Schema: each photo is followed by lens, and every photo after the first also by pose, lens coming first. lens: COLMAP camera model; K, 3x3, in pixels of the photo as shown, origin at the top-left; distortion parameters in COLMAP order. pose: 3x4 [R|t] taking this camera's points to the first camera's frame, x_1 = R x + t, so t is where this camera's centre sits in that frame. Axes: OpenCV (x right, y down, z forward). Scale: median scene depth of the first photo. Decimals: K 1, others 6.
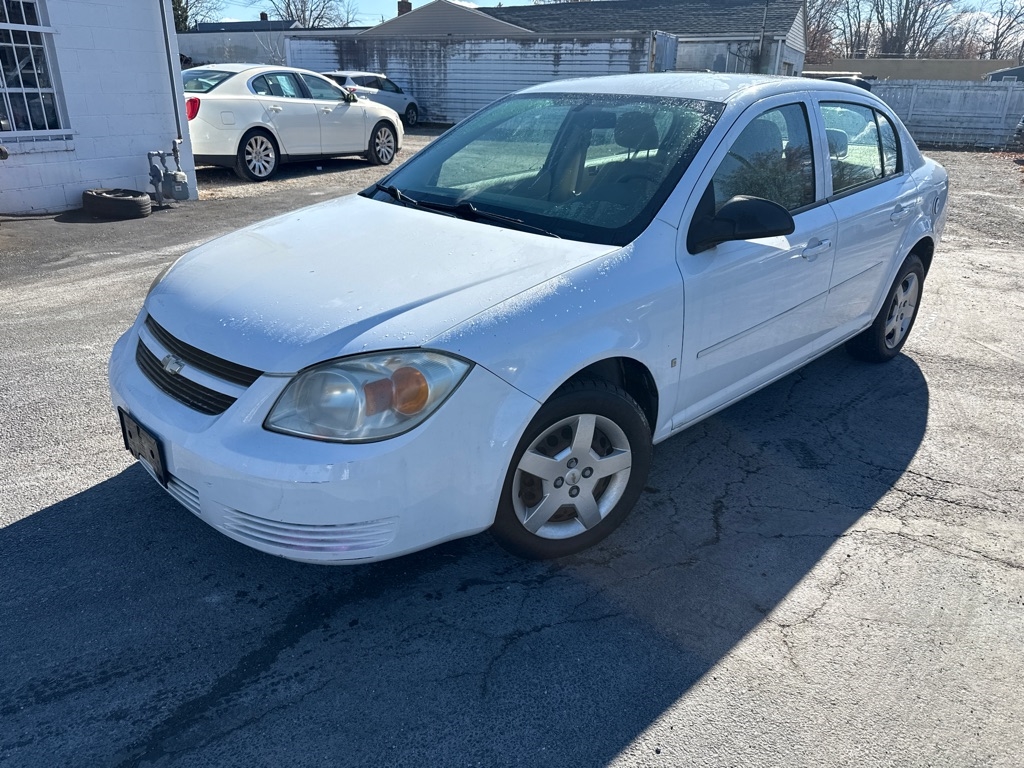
lens RADIAL K [[699.6, 0, 513.9], [0, 699.6, 389.5], [0, 0, 1]] dist [-0.007330, -0.005954]
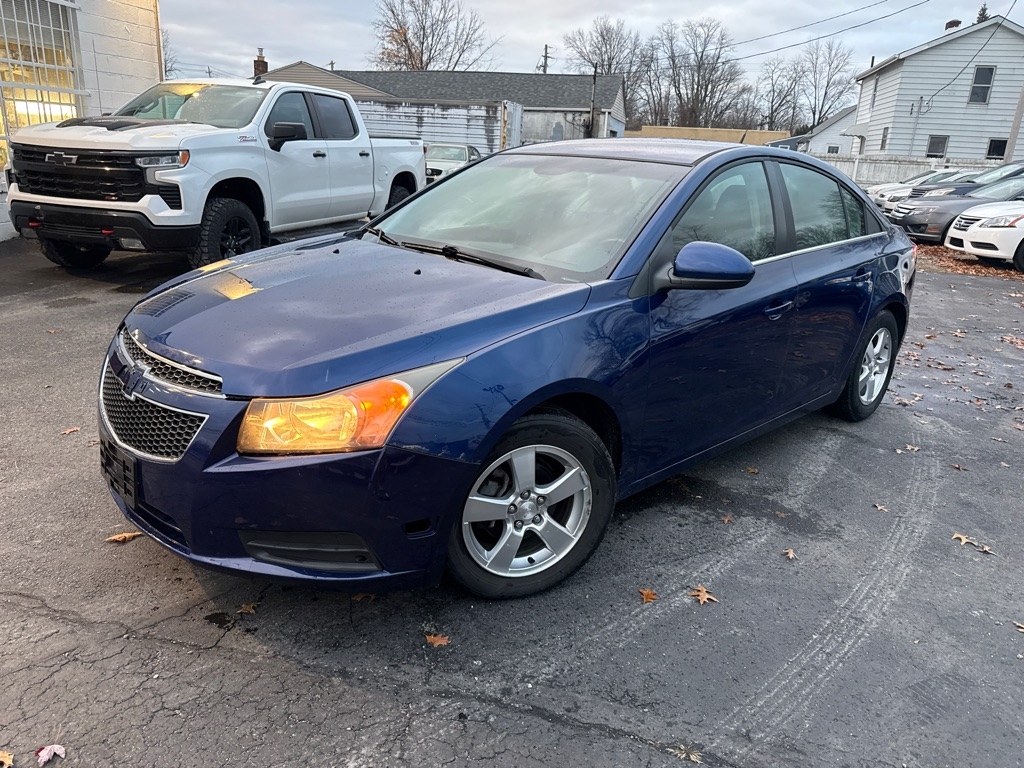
lens RADIAL K [[705.3, 0, 512.0], [0, 705.3, 384.0], [0, 0, 1]] dist [0.004576, -0.019139]
pose [[0.974066, -0.044204, 0.221905, -0.062232], [0.061885, 0.995383, -0.073367, 0.038454], [-0.217637, 0.085196, 0.972304, -0.095560]]
